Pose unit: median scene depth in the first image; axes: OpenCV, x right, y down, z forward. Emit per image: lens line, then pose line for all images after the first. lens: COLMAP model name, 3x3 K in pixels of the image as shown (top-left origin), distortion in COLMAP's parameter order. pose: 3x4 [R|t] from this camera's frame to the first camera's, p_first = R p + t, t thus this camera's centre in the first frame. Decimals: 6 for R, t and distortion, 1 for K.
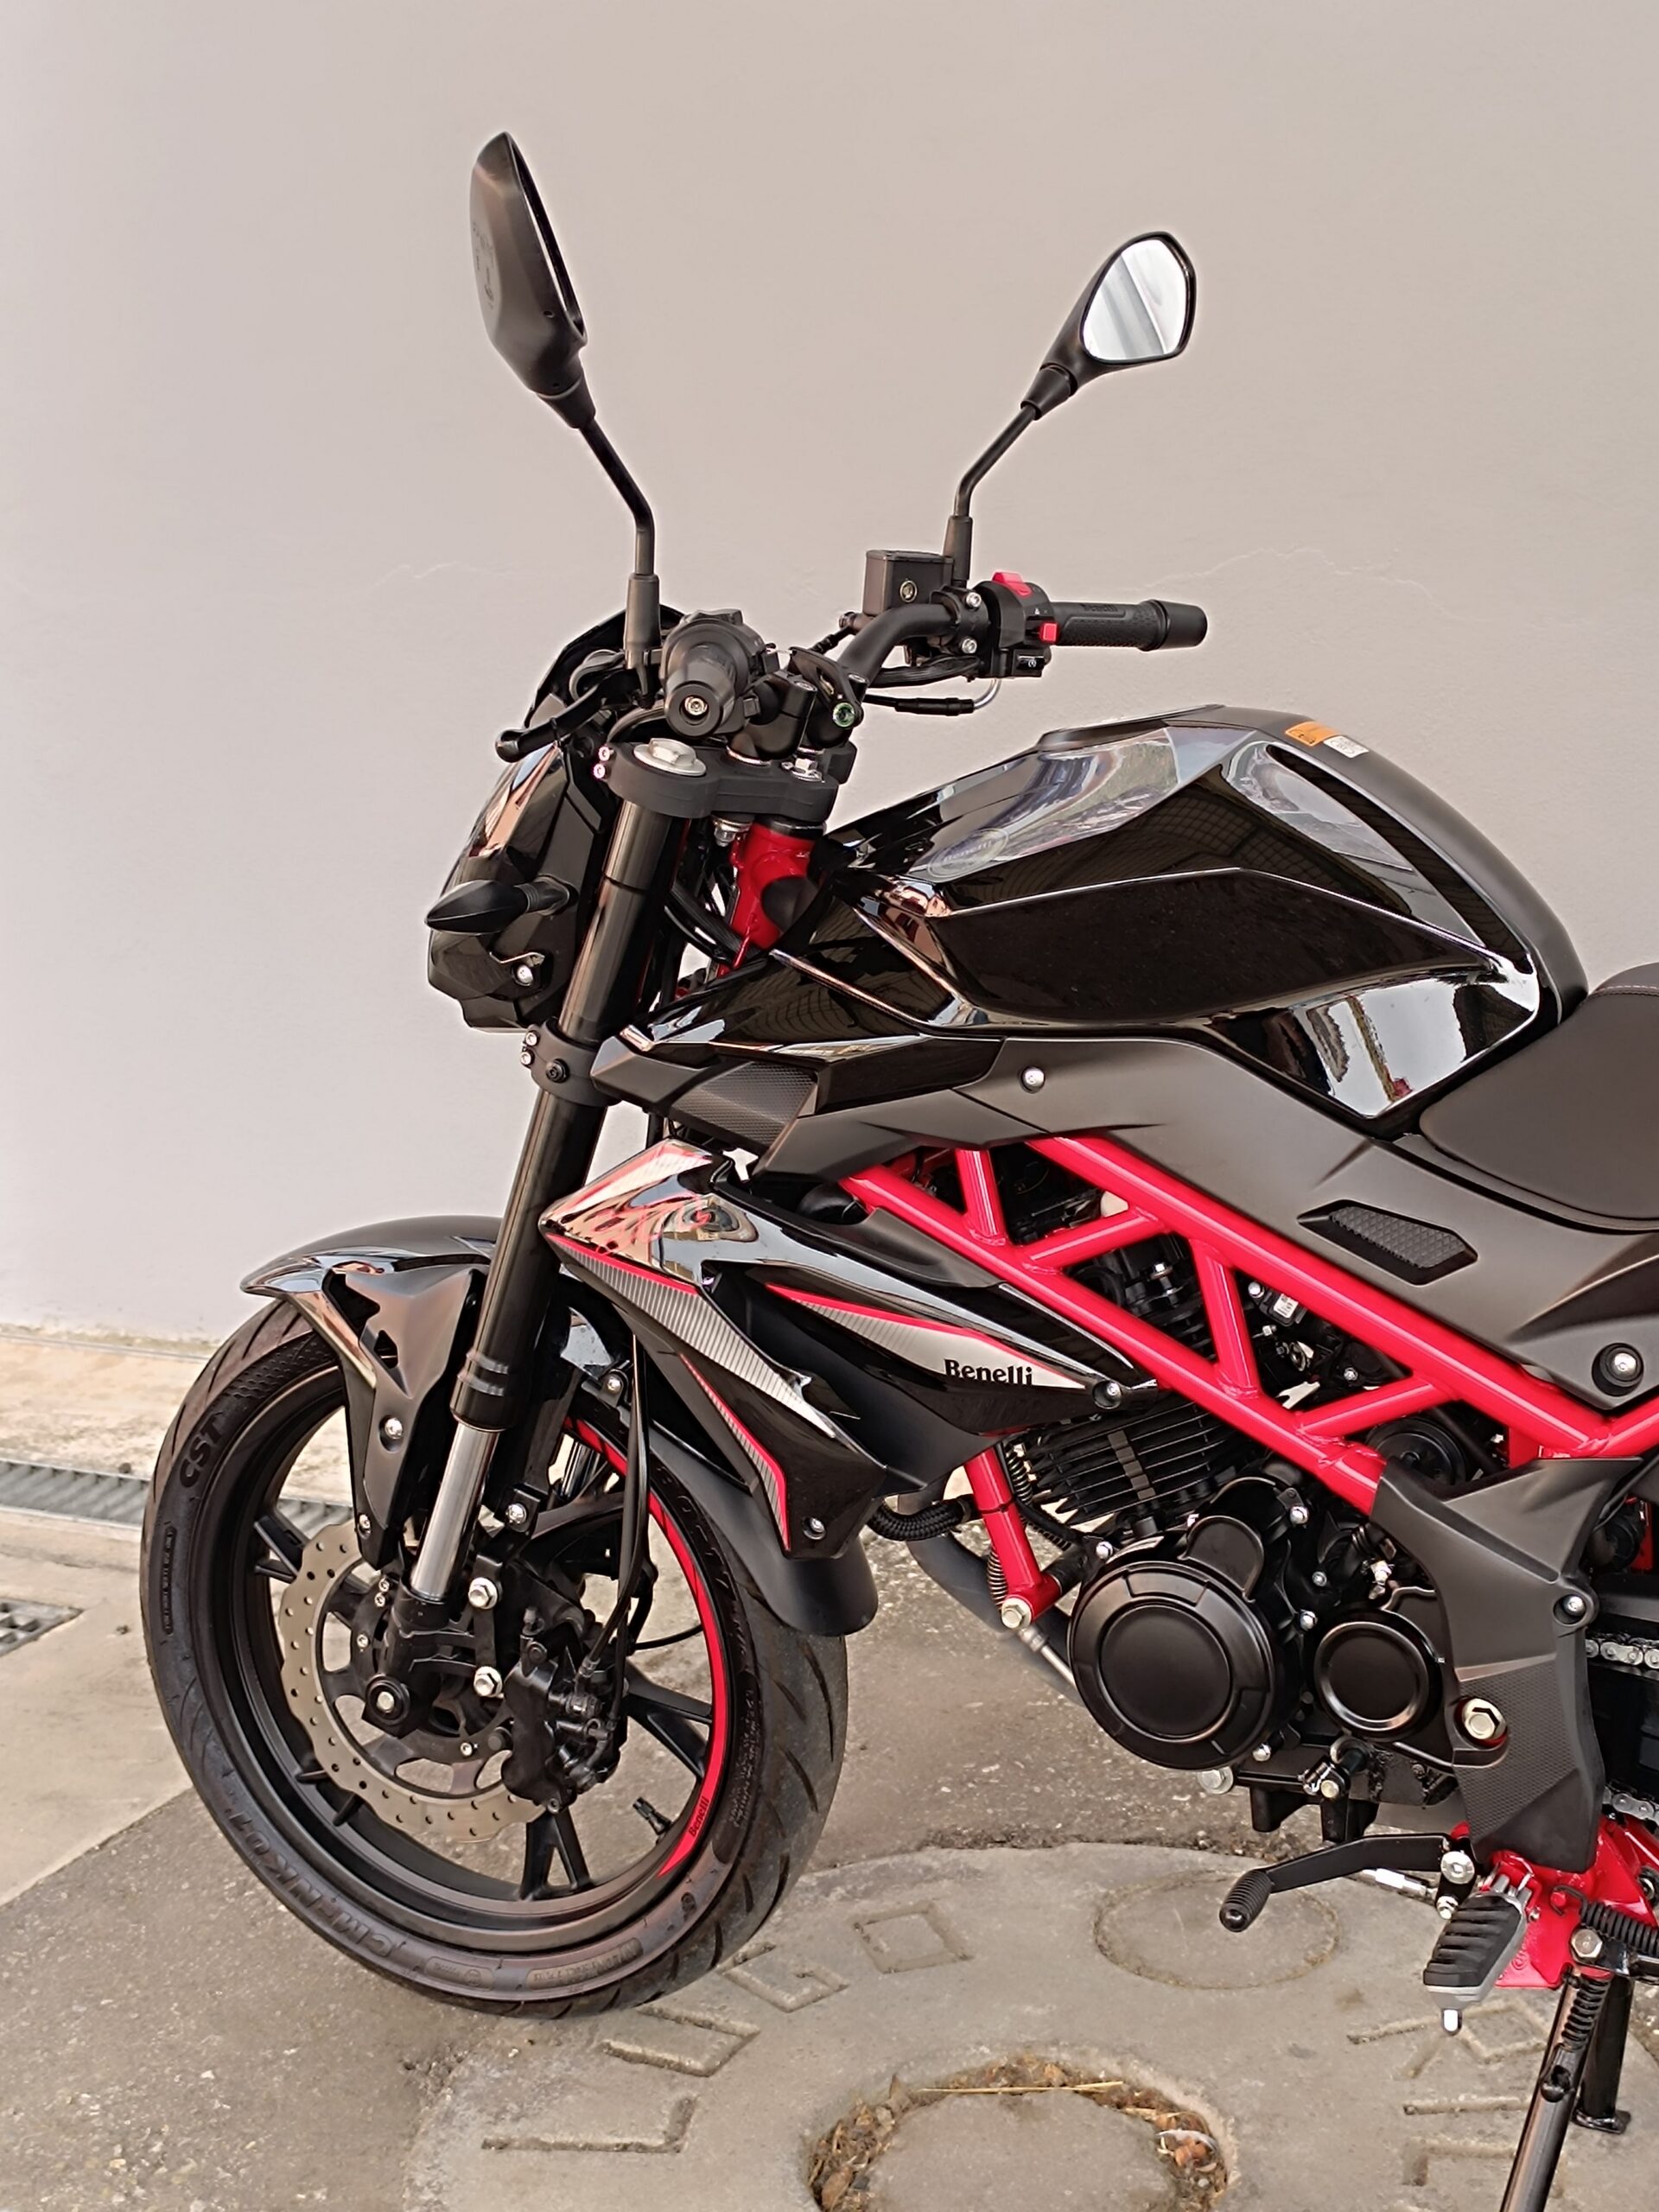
lens RADIAL K [[3063.8, 0, 816.5], [0, 3063.8, 1093.5], [0, 0, 1]] dist [0.050352, 0.000000]
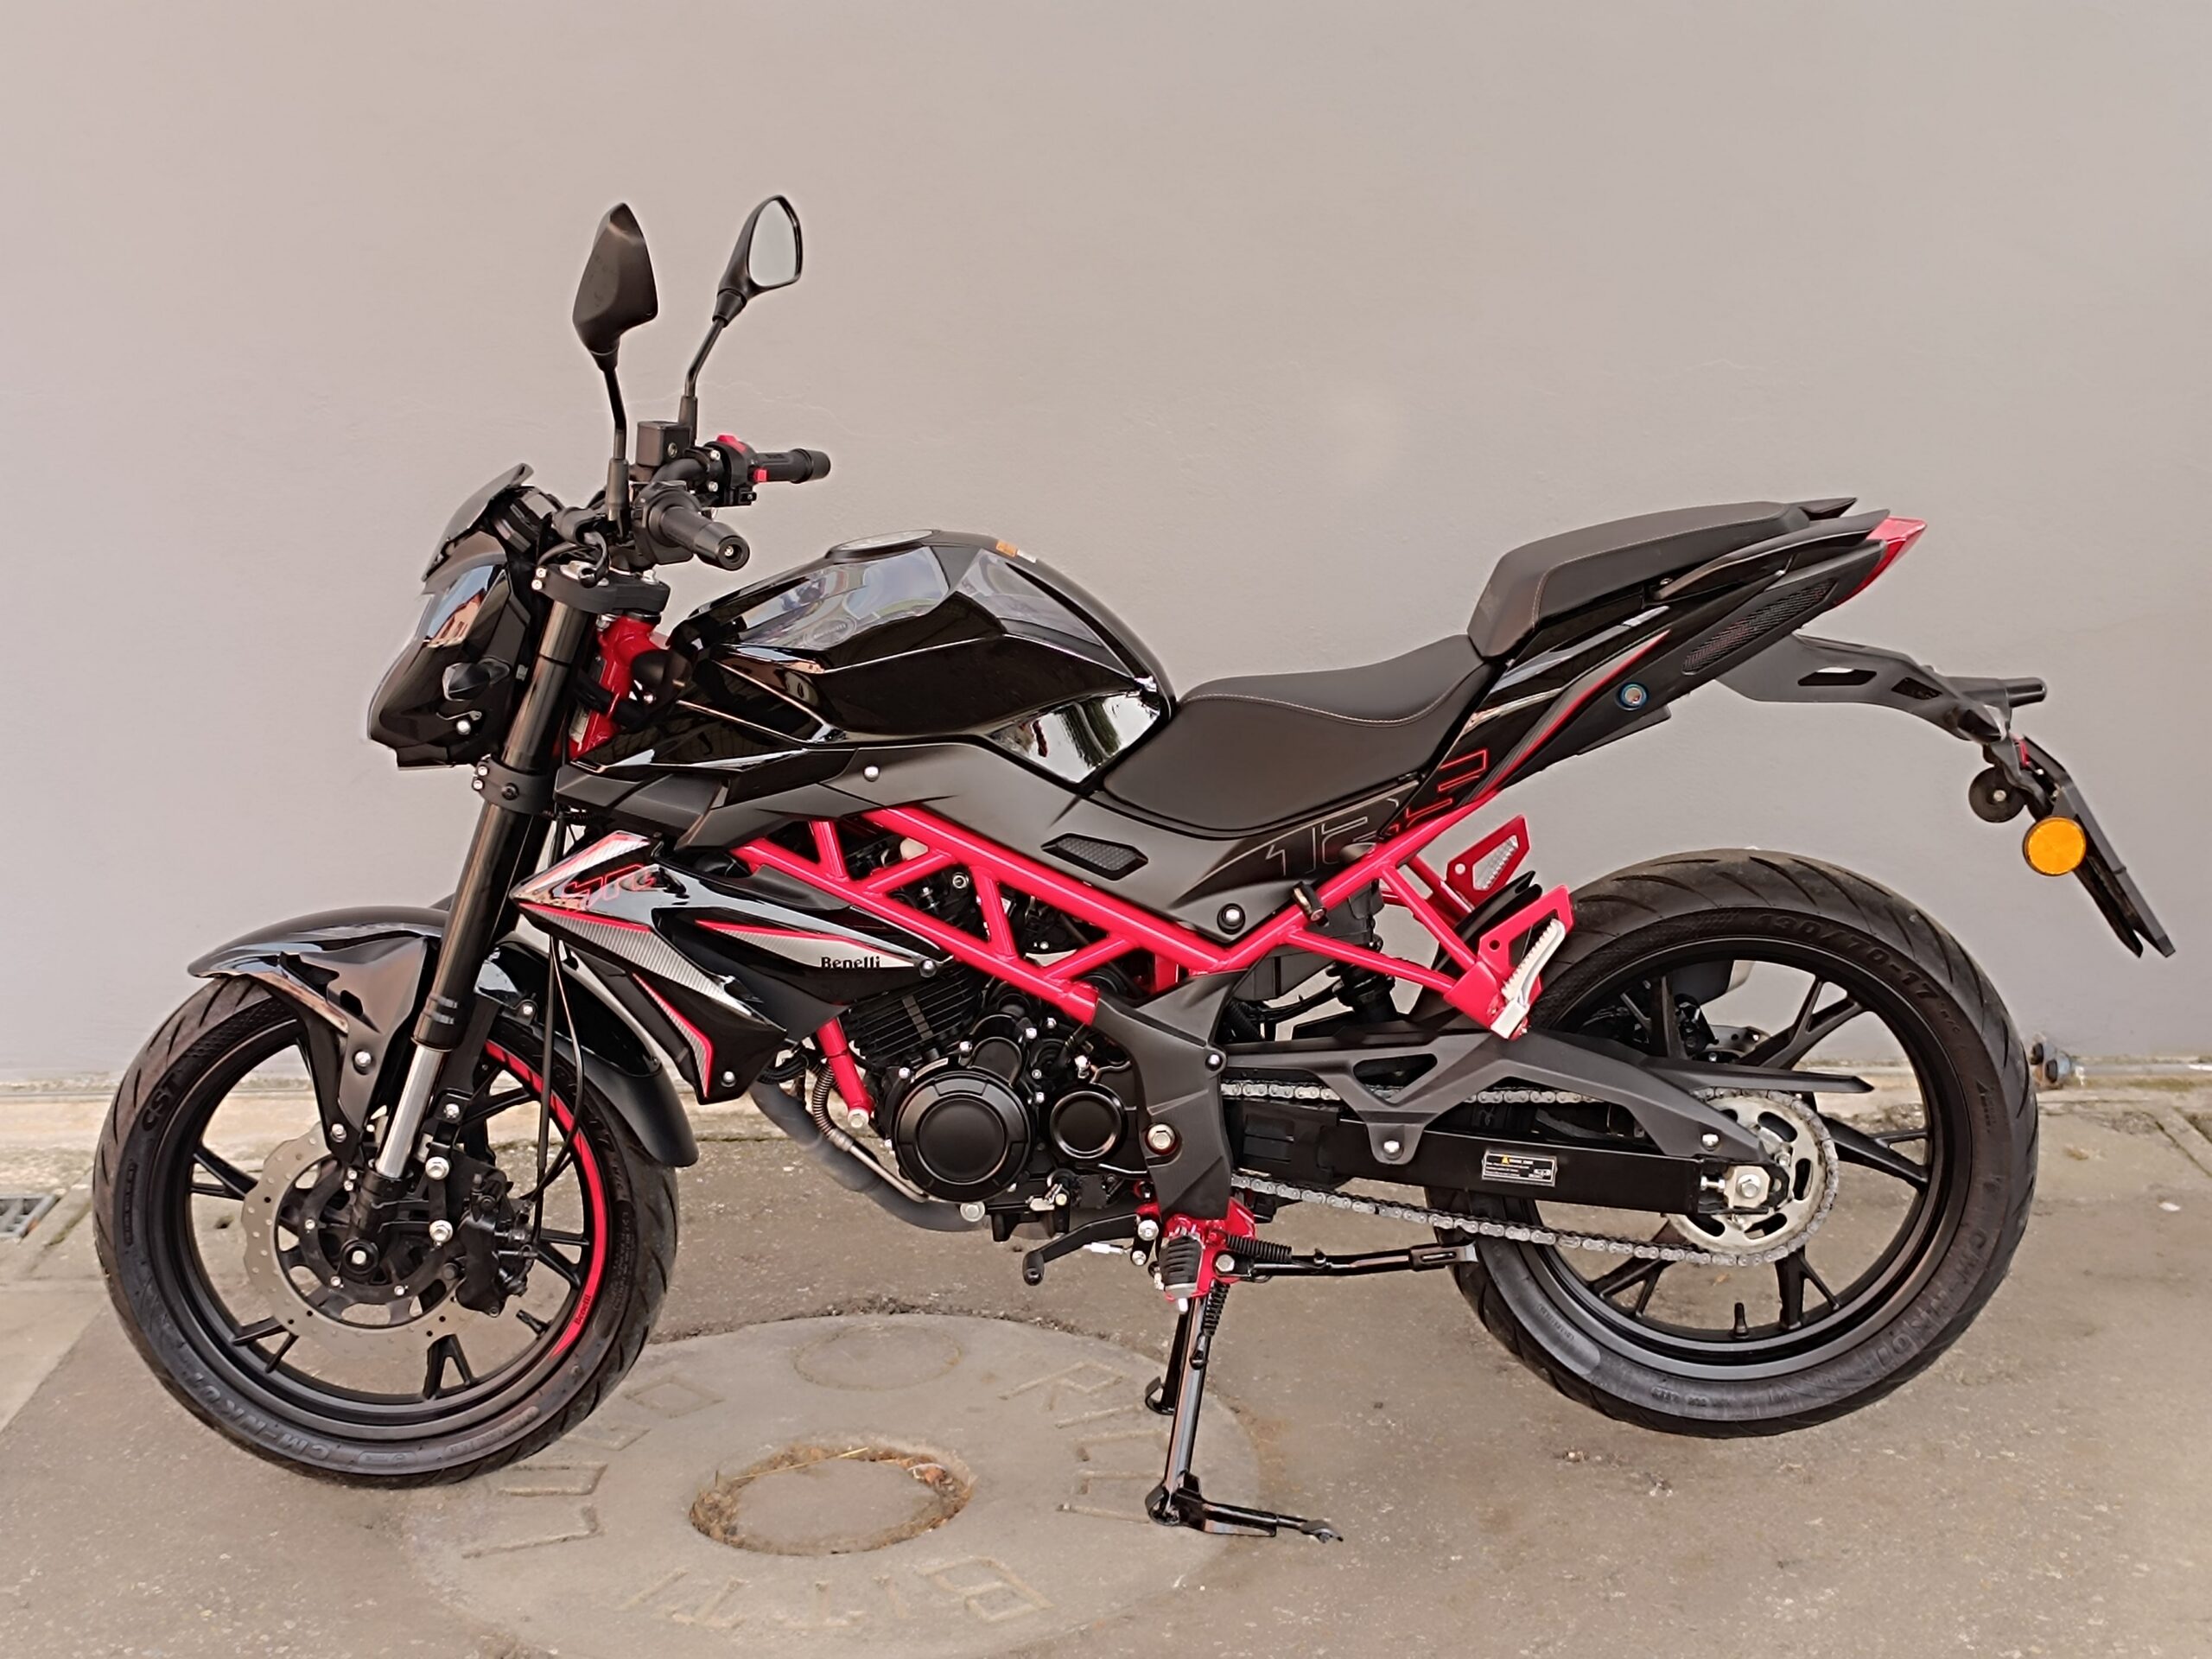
lens RADIAL K [[3063.8, 0, 1099.6], [0, 3063.8, 821.2], [0, 0, 1]] dist [0.050352, 0.000000]
pose [[0.899346, -0.069906, 0.431614, -0.431612], [0.069401, 0.997445, 0.016939, 0.001458], [-0.431696, 0.014720, 0.901899, -0.403029]]
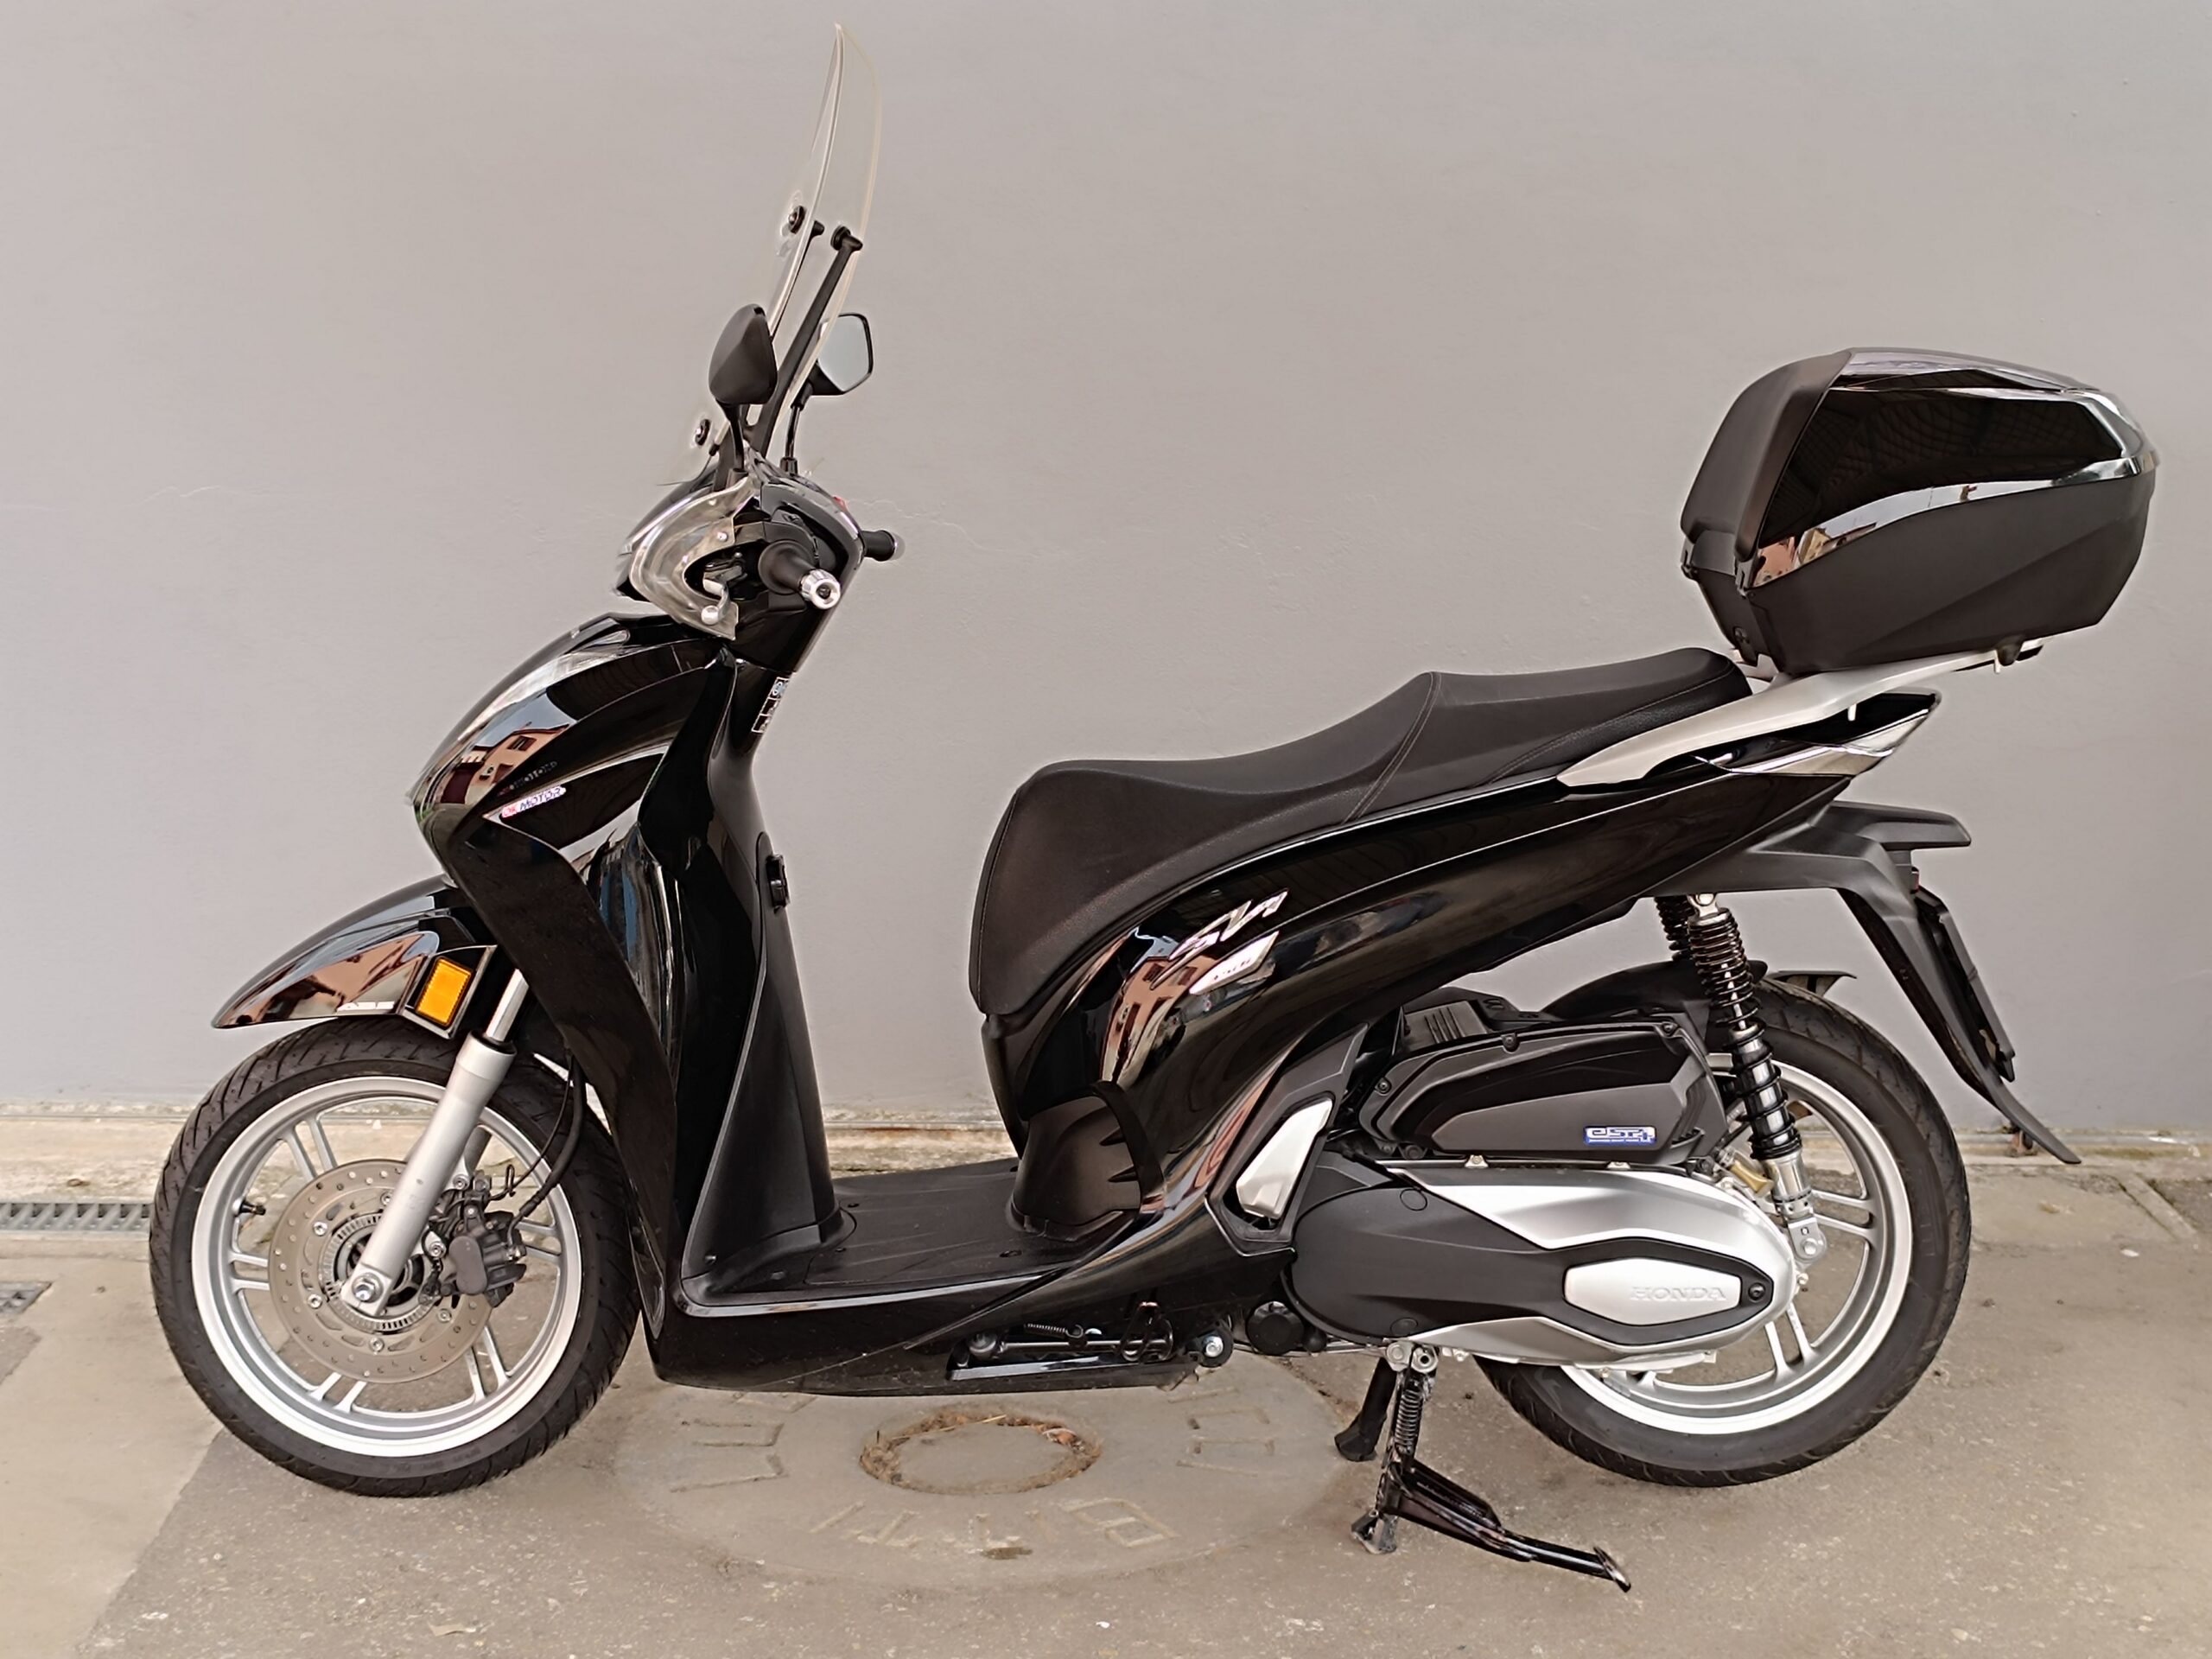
lens RADIAL K [[3063.8, 0, 1119.5], [0, 3063.8, 795.8], [0, 0, 1]] dist [0.050352, 0.000000]
pose [[0.895111, -0.025691, 0.445102, -0.617392], [0.044472, 0.998504, -0.031802, 0.032458], [-0.443619, 0.048261, 0.894915, -0.599715]]
